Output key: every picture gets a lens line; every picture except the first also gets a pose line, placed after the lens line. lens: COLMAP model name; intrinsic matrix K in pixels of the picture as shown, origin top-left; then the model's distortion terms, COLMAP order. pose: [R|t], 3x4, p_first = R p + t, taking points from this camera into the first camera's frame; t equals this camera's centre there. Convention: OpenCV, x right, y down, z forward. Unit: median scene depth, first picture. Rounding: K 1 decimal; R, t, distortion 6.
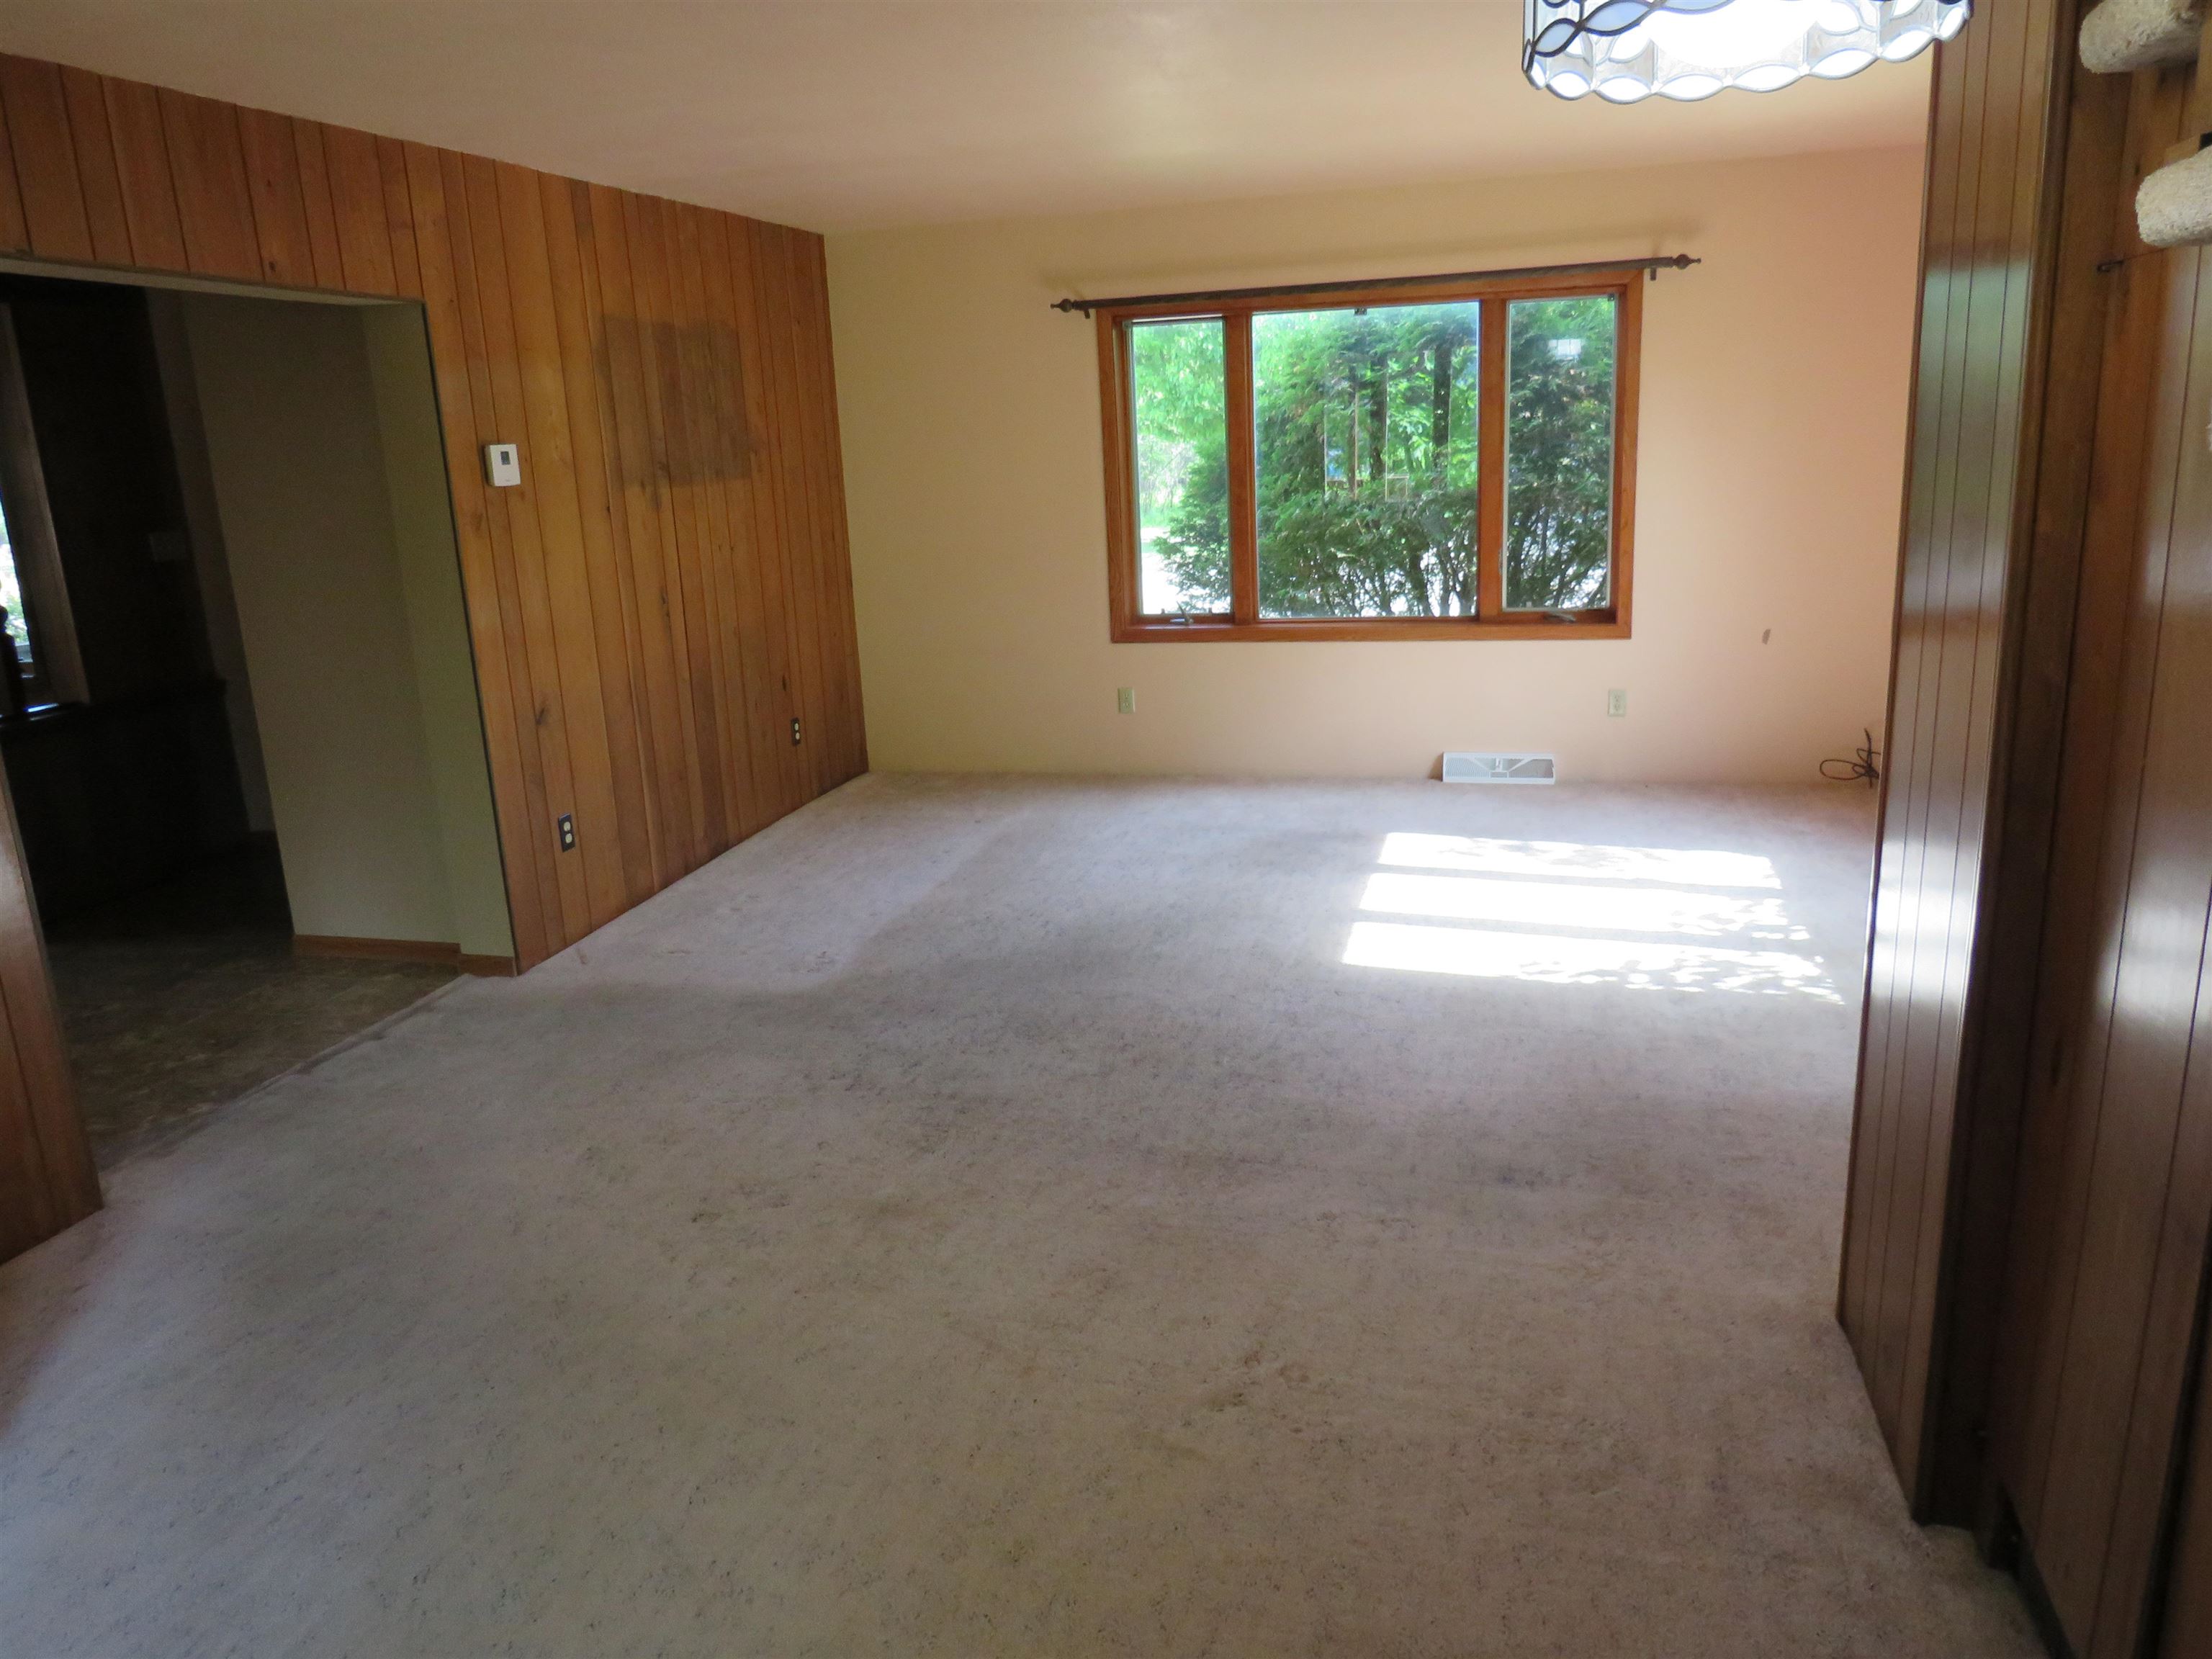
lens RADIAL K [[1550.7, 0, 1094.0], [0, 1550.7, 832.1], [0, 0, 1]] dist [-0.029720, -0.006714]
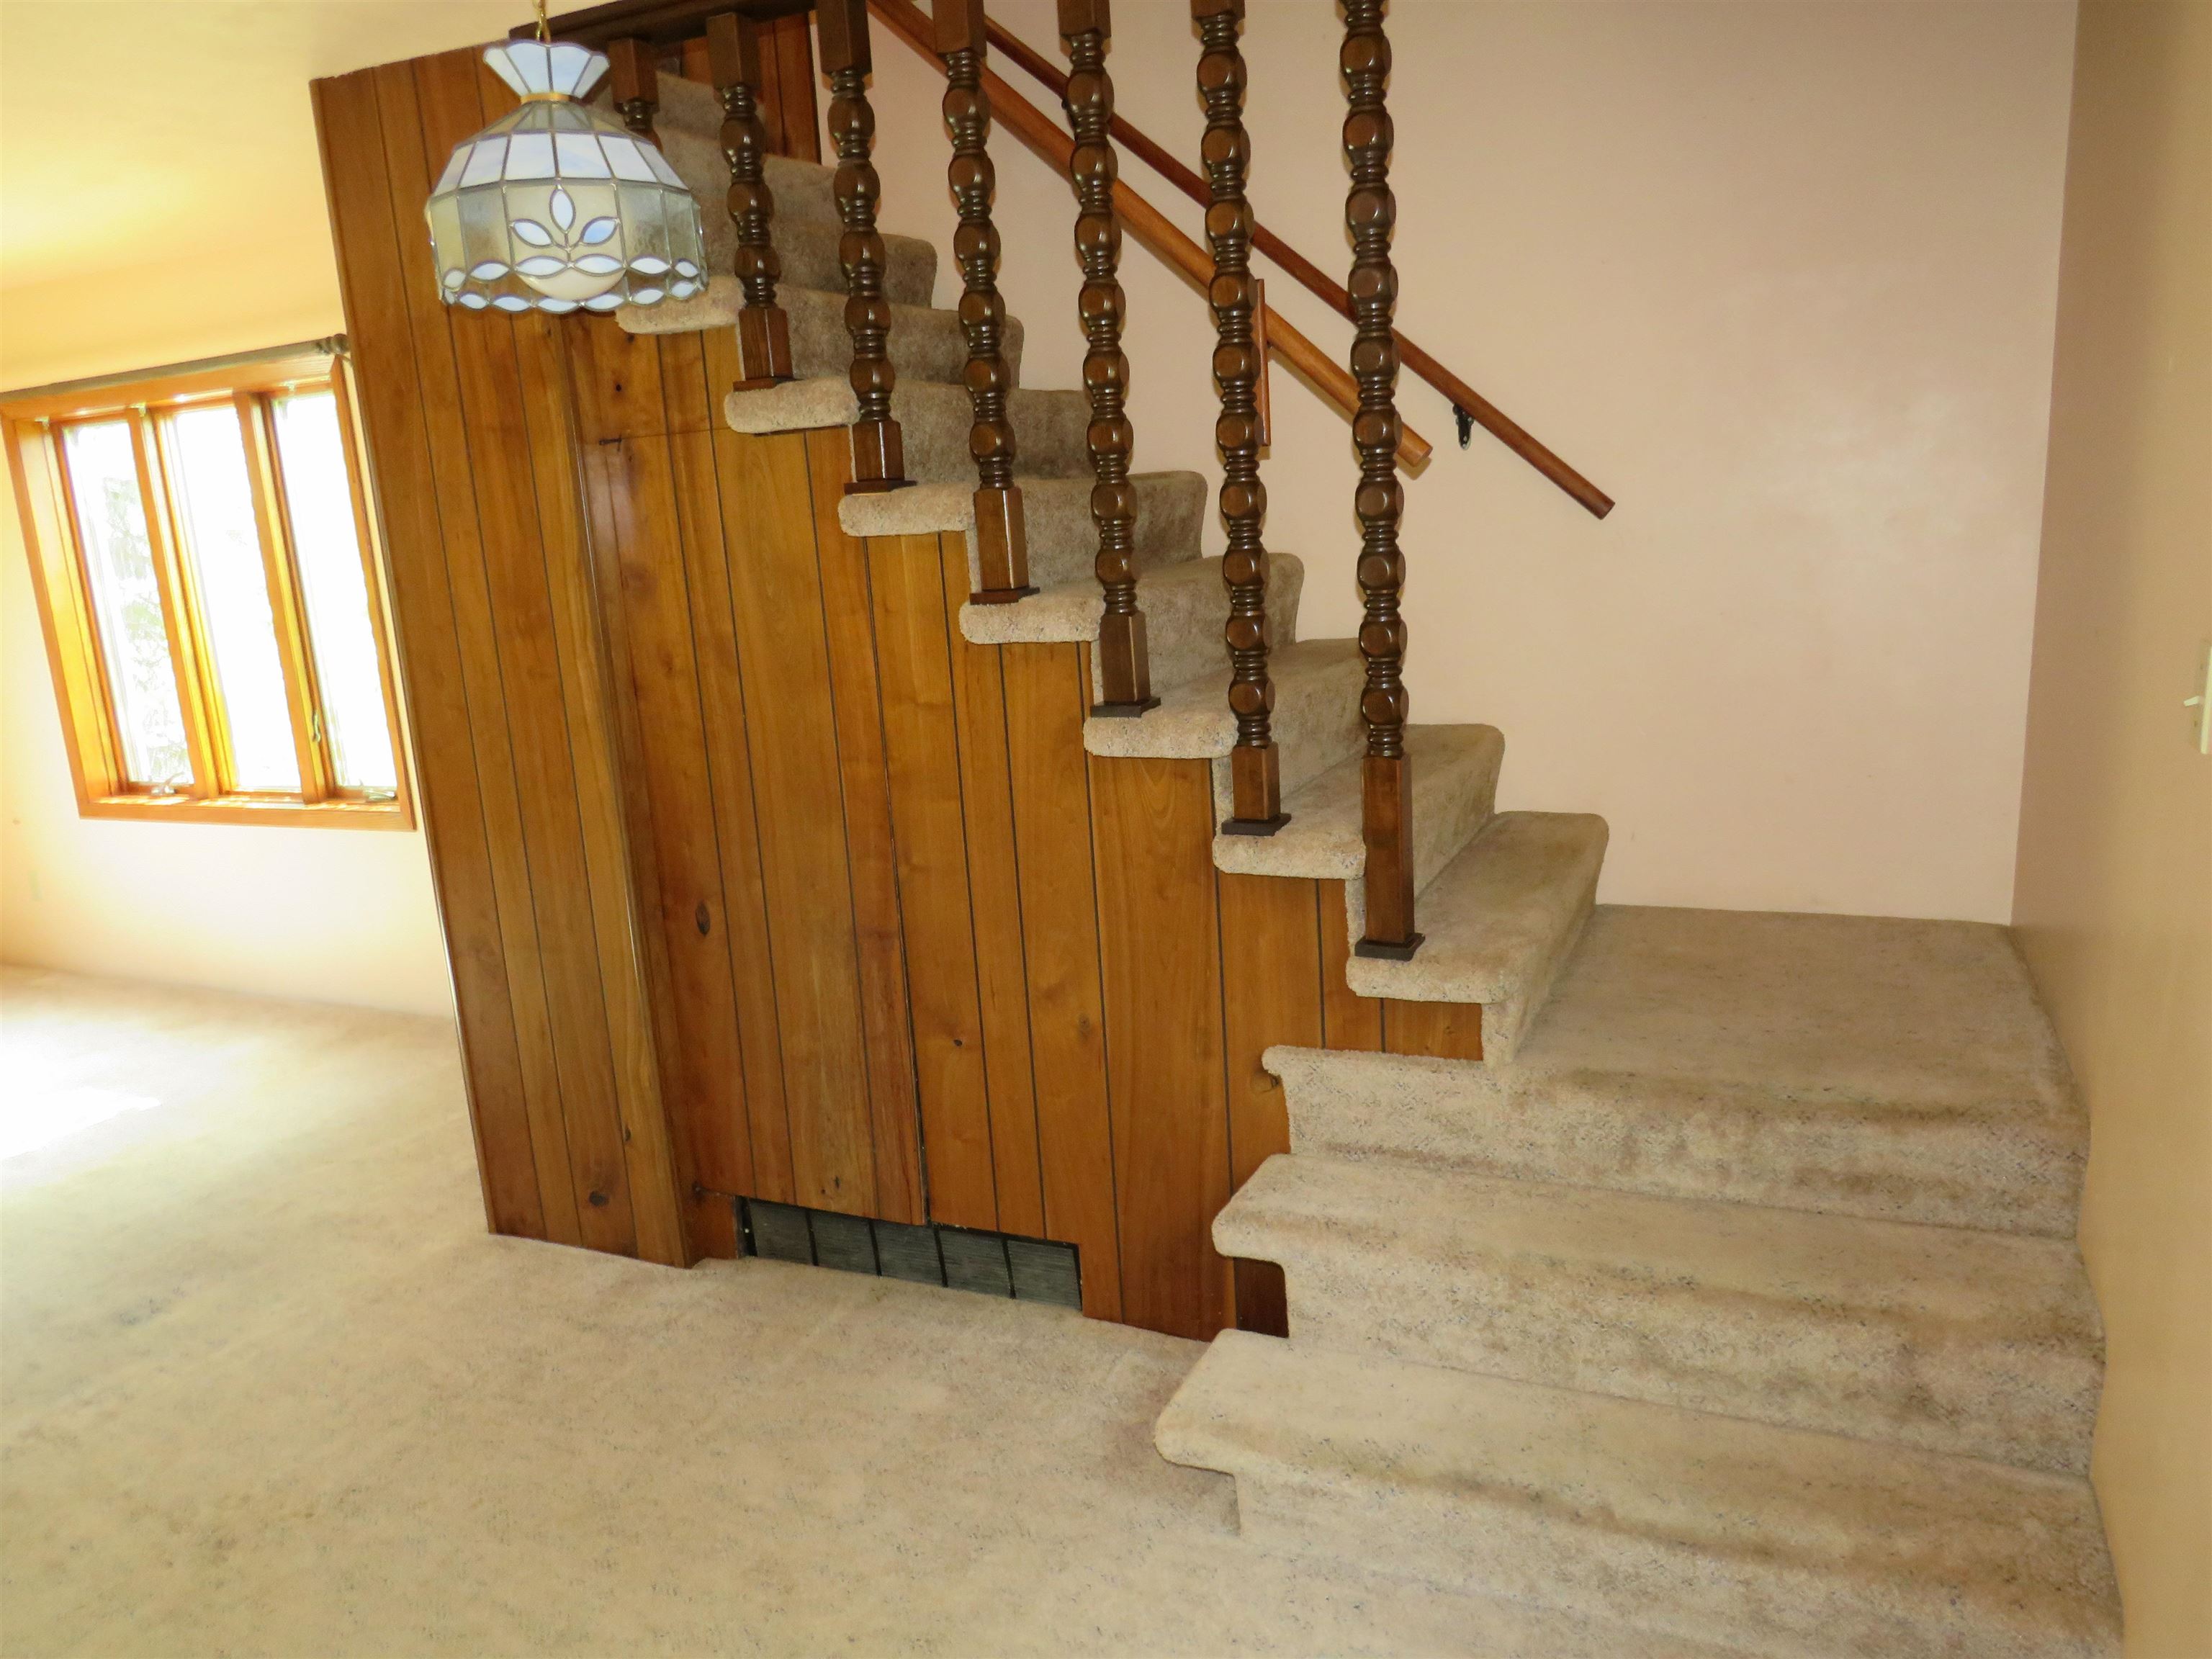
lens RADIAL K [[1583.5, 0, 1106.0], [0, 1583.5, 829.5], [0, 0, 1]] dist [-0.008179, -0.005392]
pose [[0.164835, -0.164932, 0.972433, -0.400637], [0.292609, 0.949712, 0.111478, 0.000520], [-0.941918, 0.266167, 0.204807, 0.102021]]
